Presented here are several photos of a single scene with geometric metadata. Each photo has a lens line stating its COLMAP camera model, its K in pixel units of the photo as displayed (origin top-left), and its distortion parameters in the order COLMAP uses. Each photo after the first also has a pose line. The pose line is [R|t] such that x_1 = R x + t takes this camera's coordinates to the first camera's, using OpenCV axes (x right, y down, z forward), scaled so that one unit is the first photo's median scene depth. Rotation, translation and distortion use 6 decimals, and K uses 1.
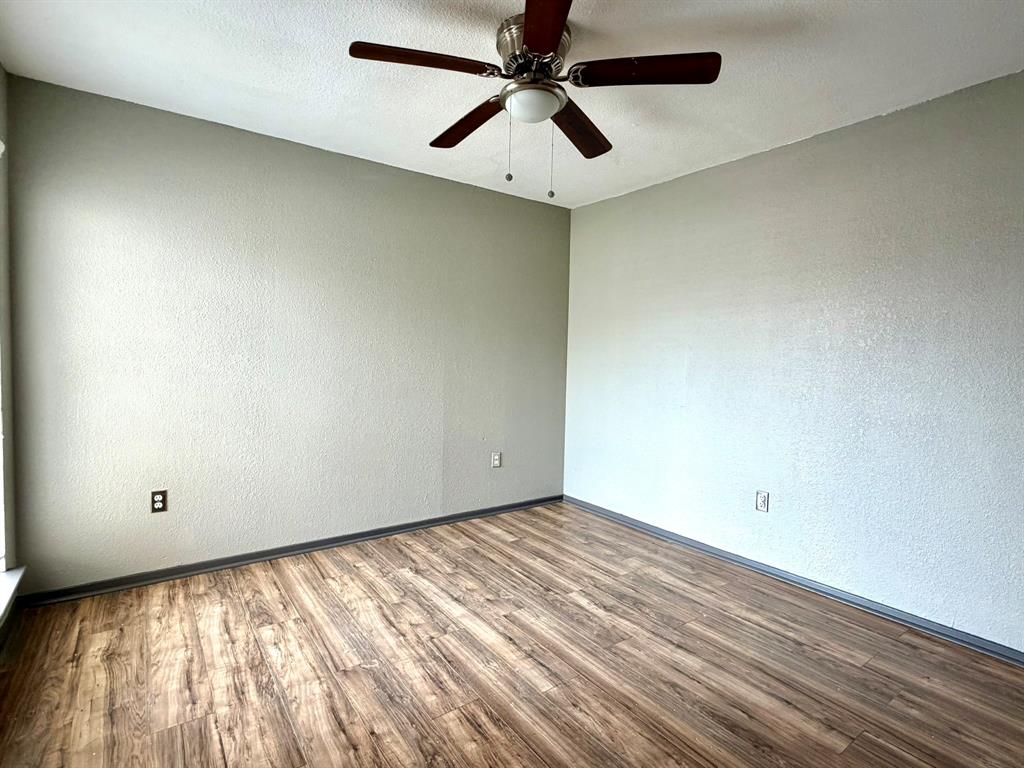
lens RADIAL K [[509.2, 0, 512.0], [0, 509.2, 384.0], [0, 0, 1]] dist [-0.000123, -0.000050]
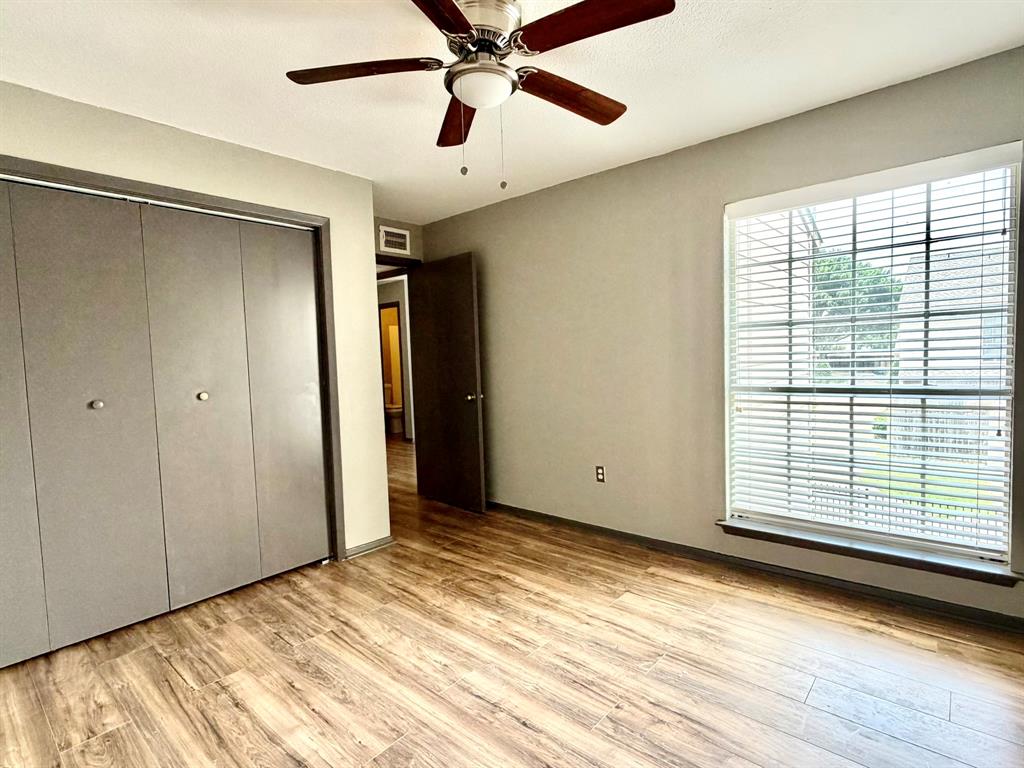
lens RADIAL K [[509.2, 0, 512.0], [0, 509.2, 384.0], [0, 0, 1]] dist [-0.000123, -0.000050]
pose [[-0.973681, 0.023616, -0.226690, 0.200888], [0.000548, 0.994857, 0.101287, -0.110347], [0.227916, 0.098497, -0.968686, 1.882616]]
